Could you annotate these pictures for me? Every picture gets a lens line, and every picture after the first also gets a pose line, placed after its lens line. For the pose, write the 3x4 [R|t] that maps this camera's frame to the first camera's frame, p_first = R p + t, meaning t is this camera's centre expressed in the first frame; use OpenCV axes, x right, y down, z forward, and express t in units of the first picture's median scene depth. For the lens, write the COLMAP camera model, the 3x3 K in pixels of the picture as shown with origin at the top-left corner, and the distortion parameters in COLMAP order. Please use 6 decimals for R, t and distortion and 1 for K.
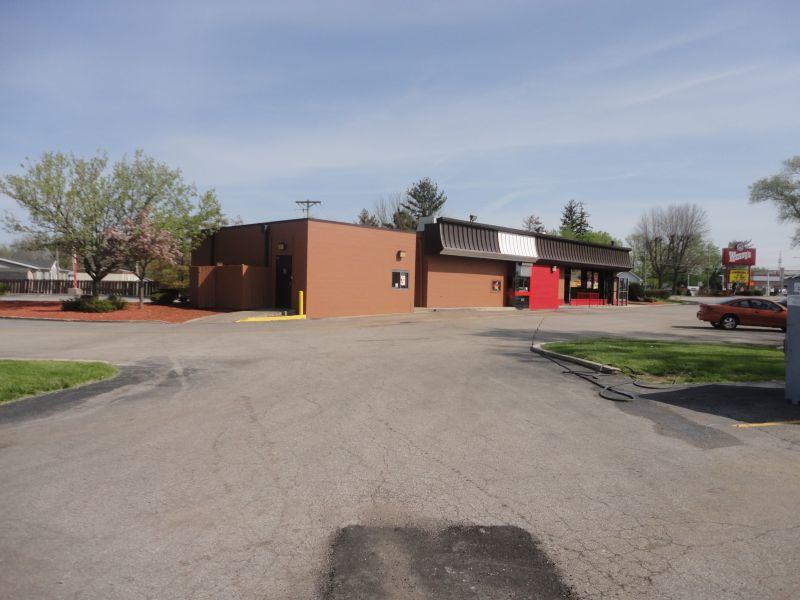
lens RADIAL K [[551.1, 0, 400.0], [0, 551.1, 300.0], [0, 0, 1]] dist [0.004385, 0.000908]
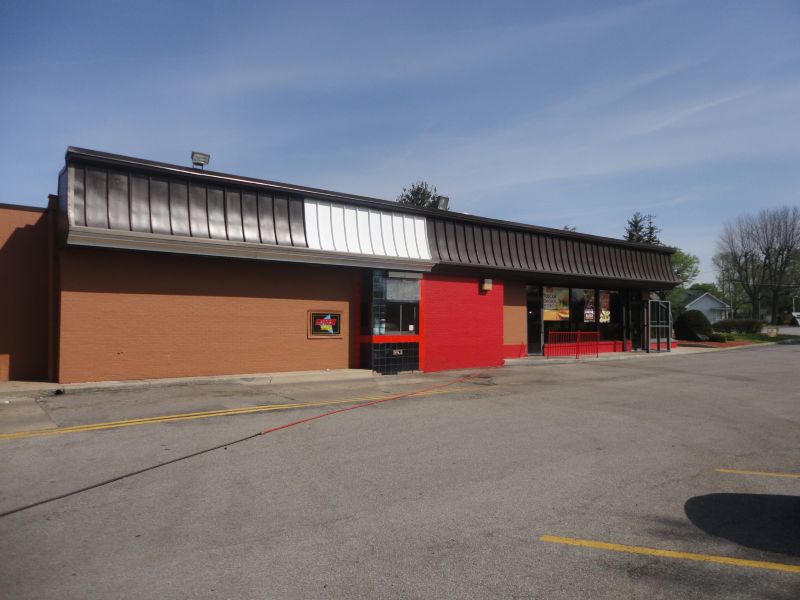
lens RADIAL K [[551.1, 0, 400.0], [0, 551.1, 300.0], [0, 0, 1]] dist [0.004385, 0.000908]
pose [[0.990171, -0.025024, -0.137605, 0.246360], [0.016845, 0.998039, -0.060286, -0.013880], [0.138844, 0.057376, 0.988651, 0.462473]]
